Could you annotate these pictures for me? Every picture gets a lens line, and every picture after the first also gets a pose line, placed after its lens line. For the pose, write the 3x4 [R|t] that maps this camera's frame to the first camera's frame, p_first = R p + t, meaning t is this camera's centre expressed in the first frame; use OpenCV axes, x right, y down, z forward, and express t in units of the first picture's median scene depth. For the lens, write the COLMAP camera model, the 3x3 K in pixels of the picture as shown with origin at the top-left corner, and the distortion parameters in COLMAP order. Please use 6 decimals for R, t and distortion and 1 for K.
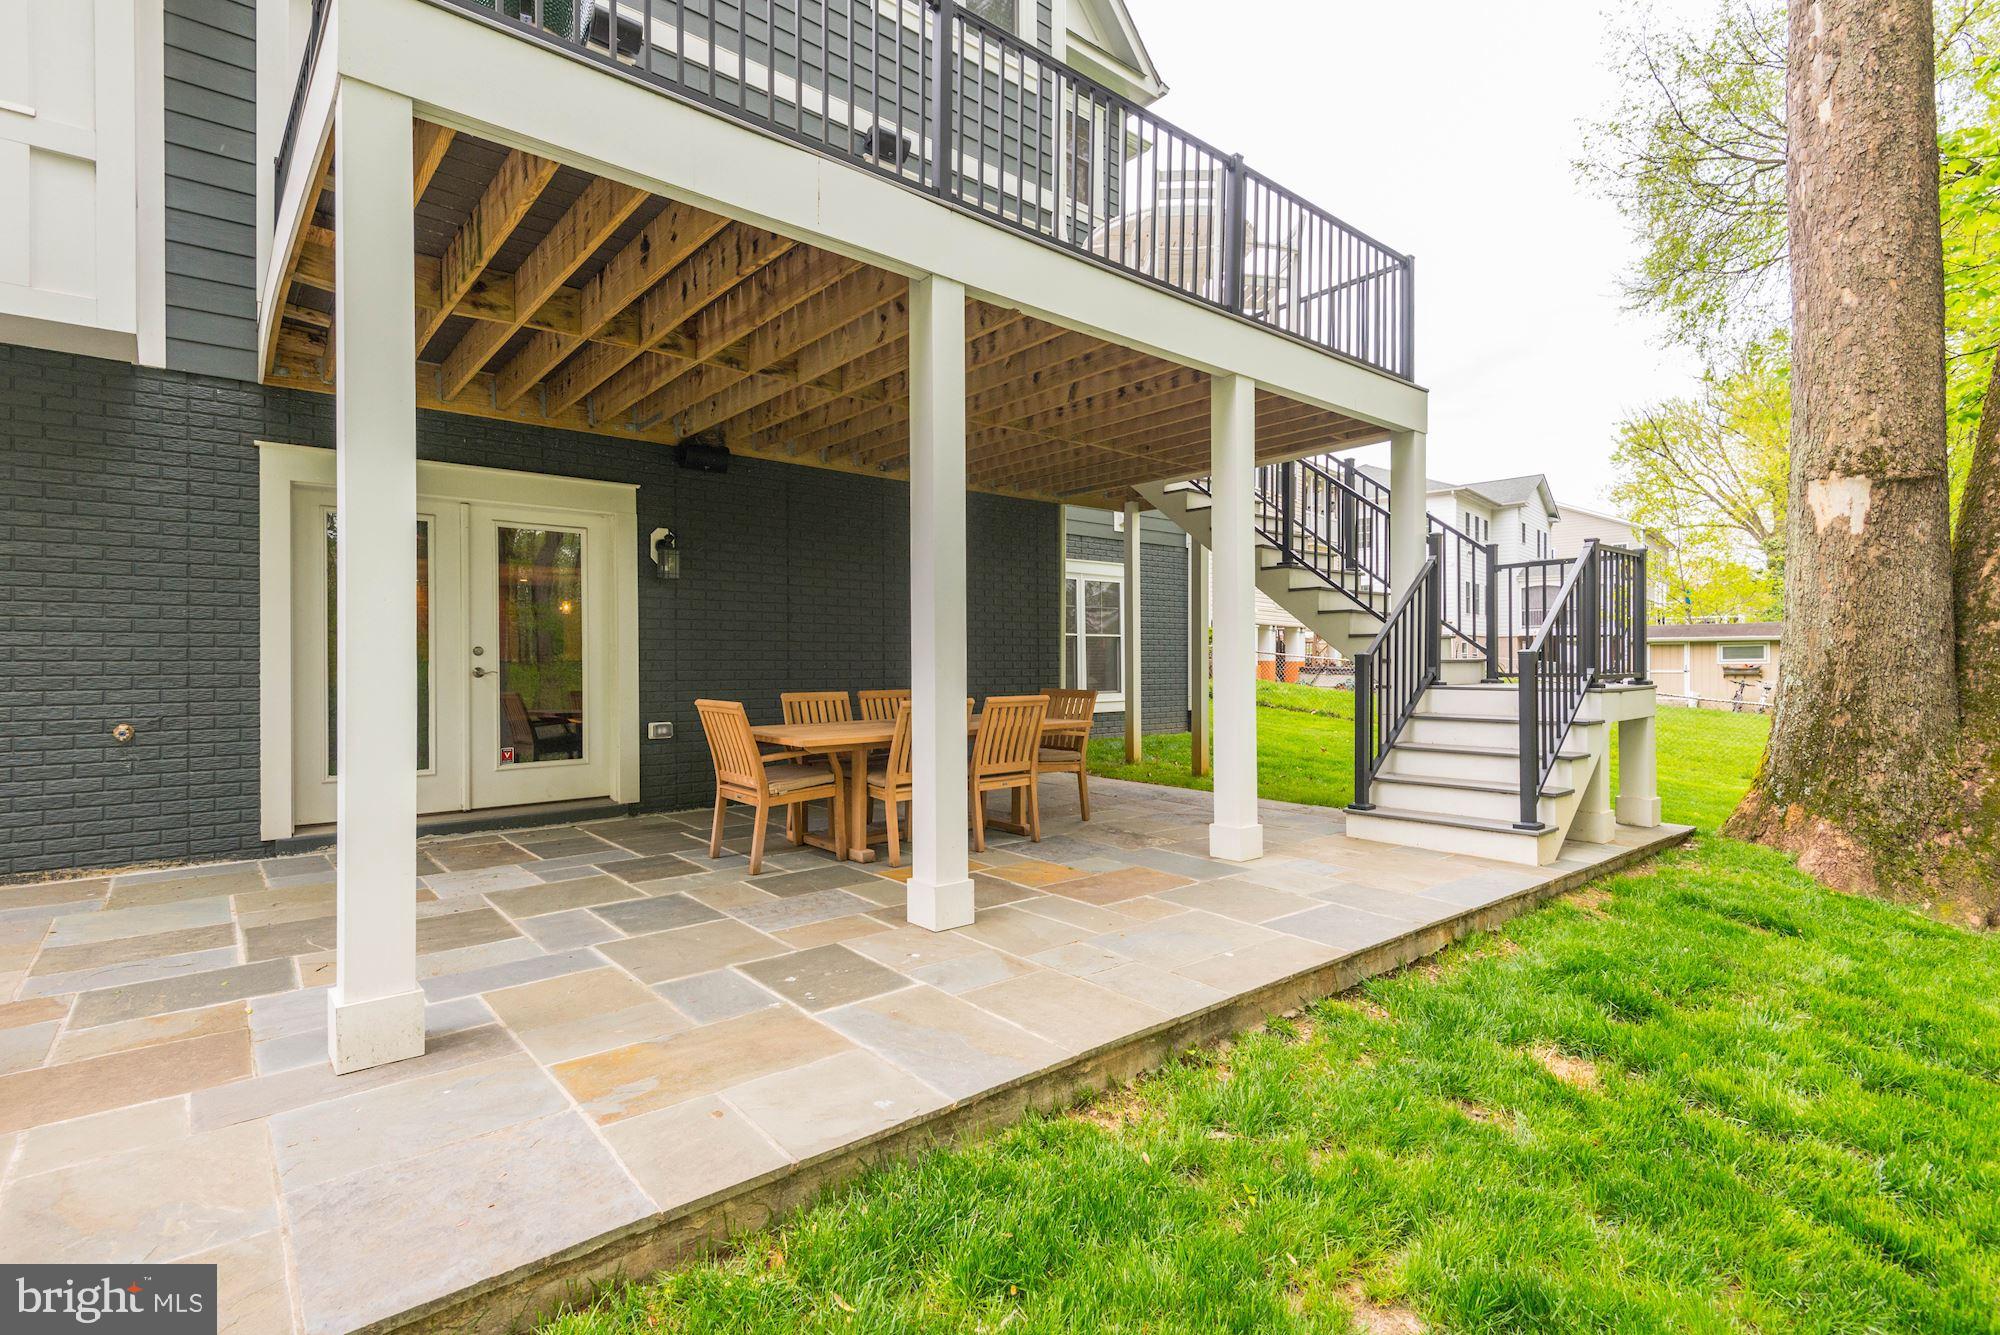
lens RADIAL K [[955.6, 0, 1000.0], [0, 955.6, 667.5], [0, 0, 1]] dist [-0.002285, -0.000811]
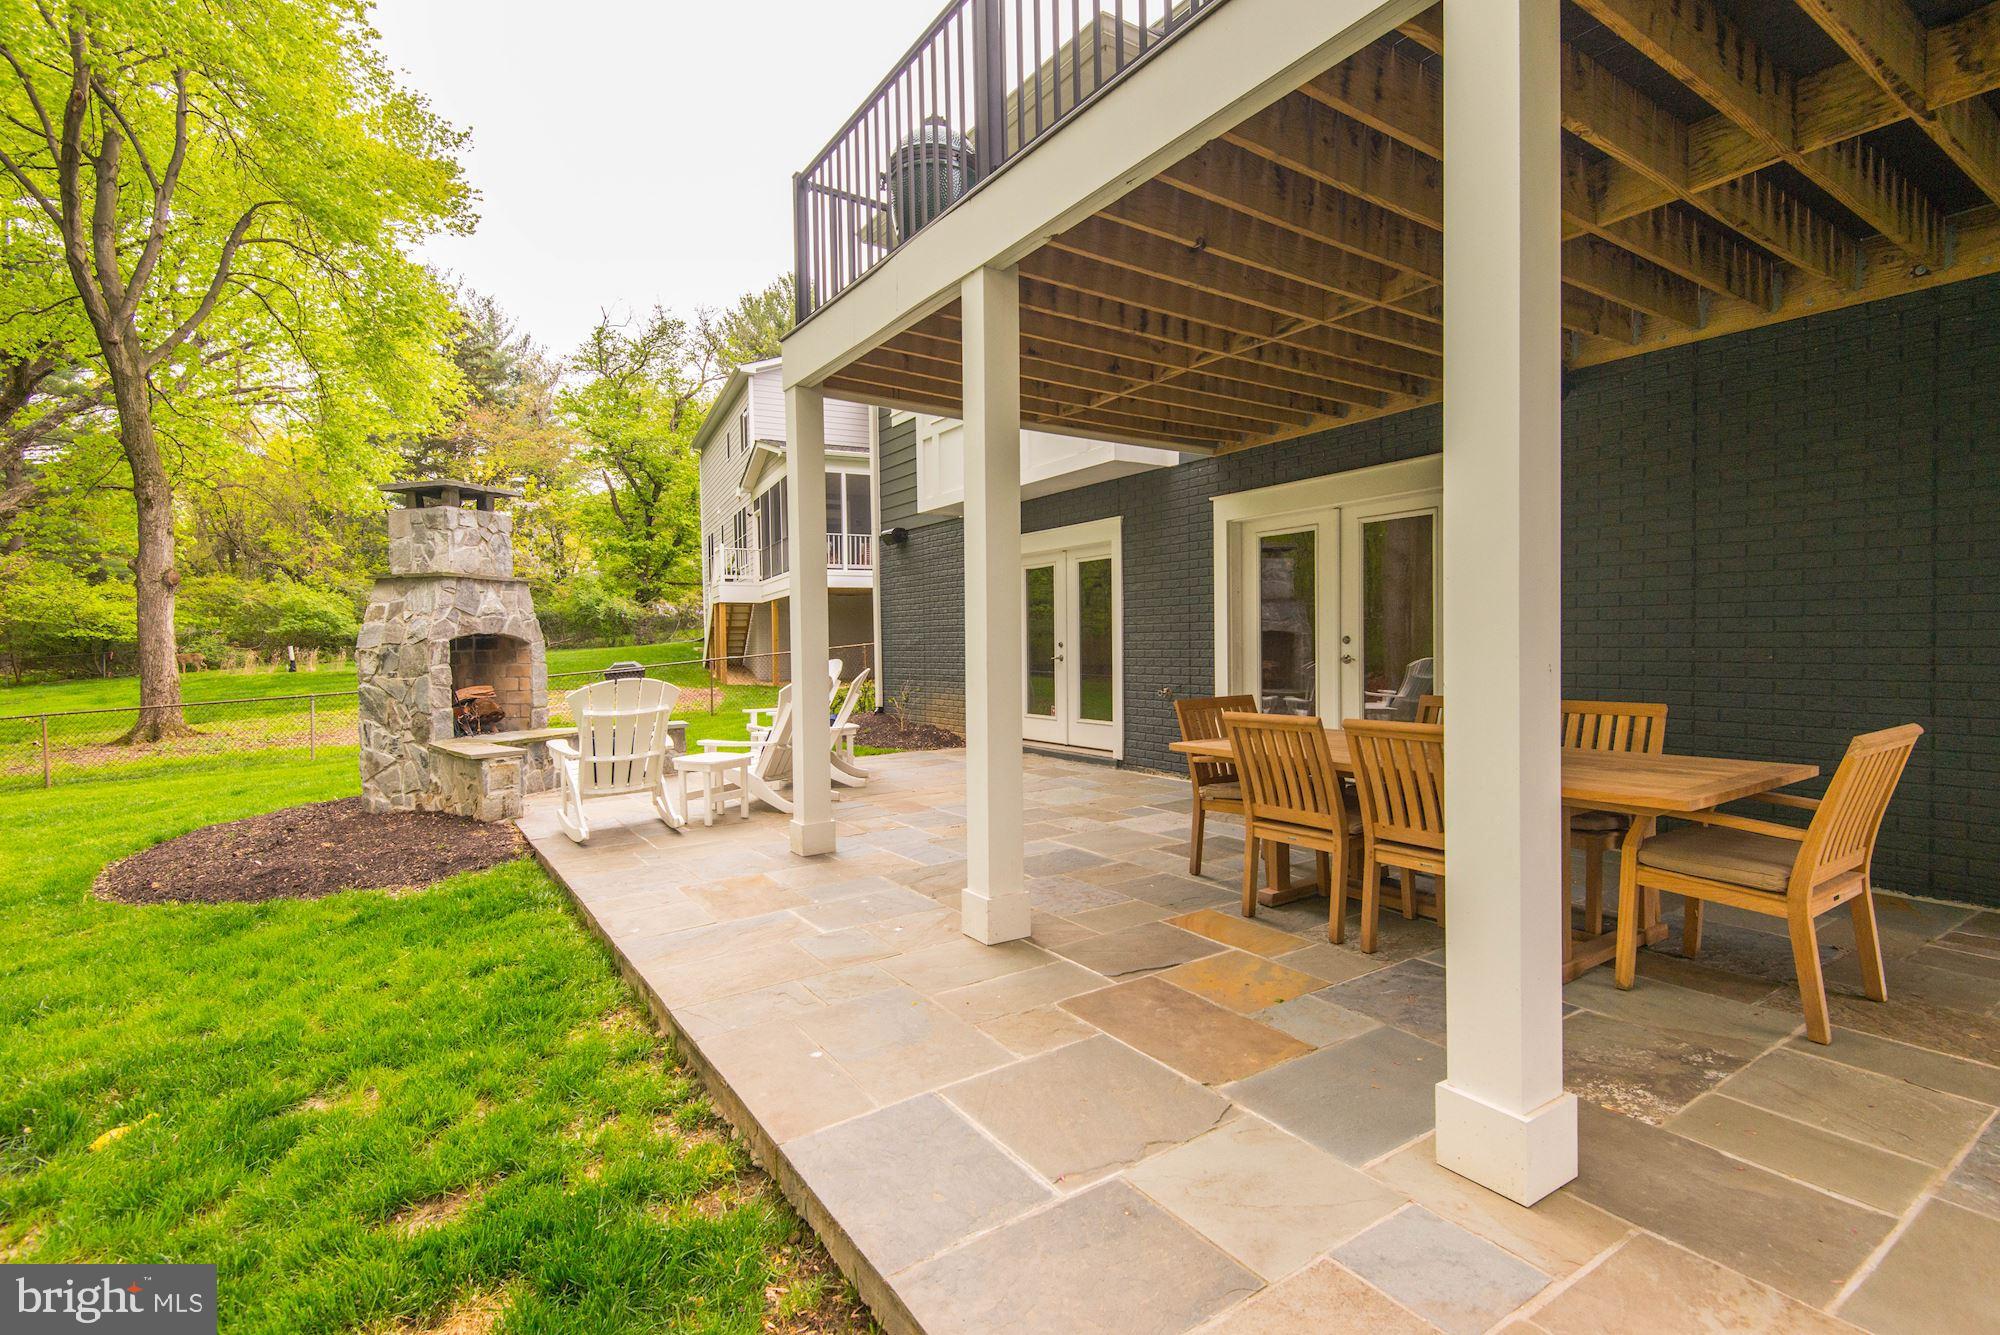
lens RADIAL K [[941.3, 0, 1028.9], [0, 941.3, 668.7], [0, 0, 1]] dist [-0.002191, -0.000626]
pose [[-0.096900, 0.037173, -0.994600, 0.733080], [0.011355, 0.999279, 0.036242, -0.035013], [0.995229, -0.007782, -0.097252, 0.927611]]
